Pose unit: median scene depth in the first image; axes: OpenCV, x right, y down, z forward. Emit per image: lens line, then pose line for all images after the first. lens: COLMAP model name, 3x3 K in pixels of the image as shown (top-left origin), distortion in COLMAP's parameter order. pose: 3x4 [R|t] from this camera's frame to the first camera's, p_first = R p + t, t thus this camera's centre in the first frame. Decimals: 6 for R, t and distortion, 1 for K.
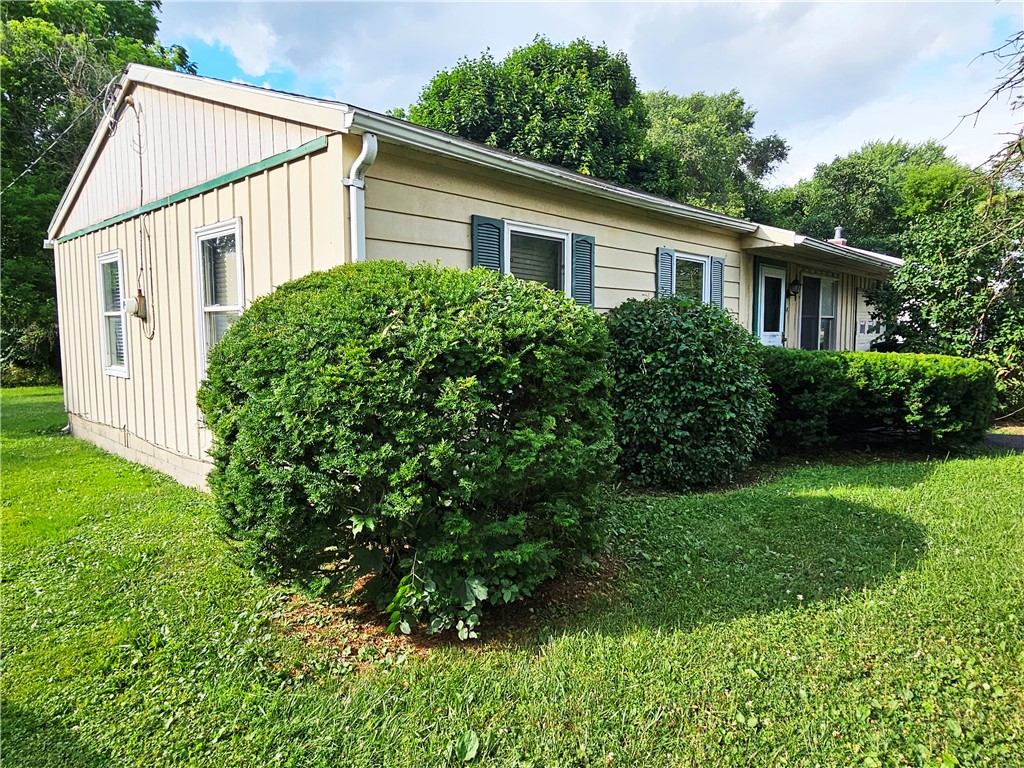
lens RADIAL K [[648.7, 0, 512.0], [0, 648.7, 384.0], [0, 0, 1]] dist [0.002535, -0.000044]
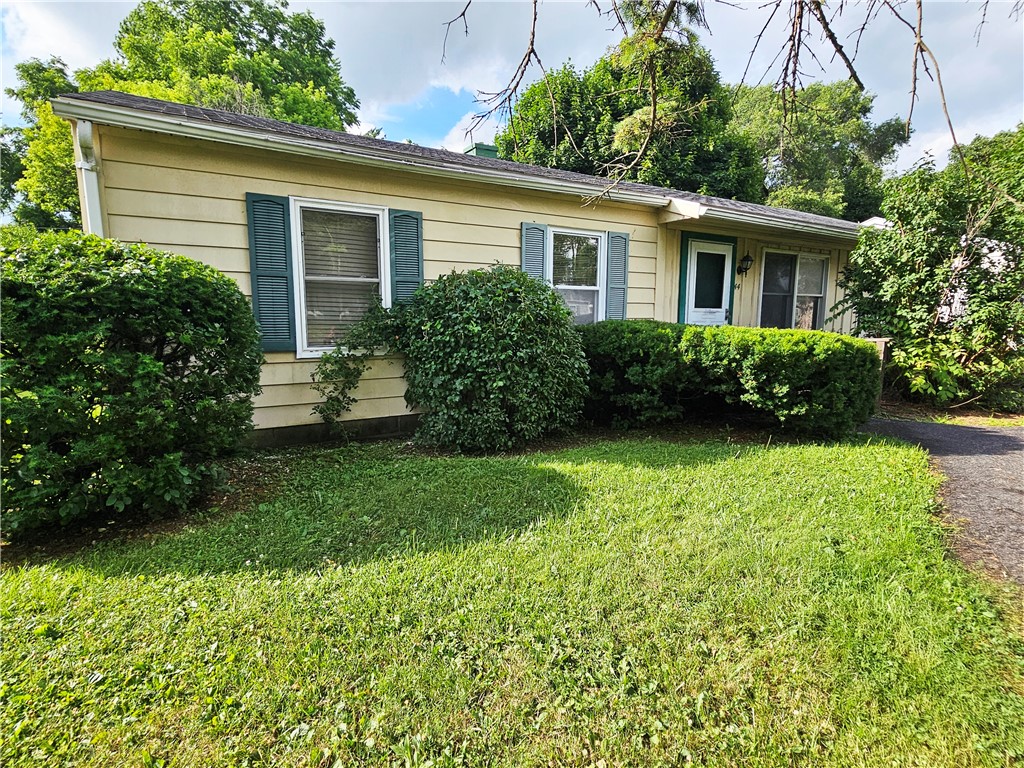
lens RADIAL K [[542.1, 0, 512.0], [0, 542.1, 384.0], [0, 0, 1]] dist [-0.000193, -0.000759]
pose [[0.962305, 0.043237, -0.268512, 0.424311], [-0.031133, 0.998305, 0.049175, 0.005208], [0.270183, -0.038962, 0.962020, 0.142223]]
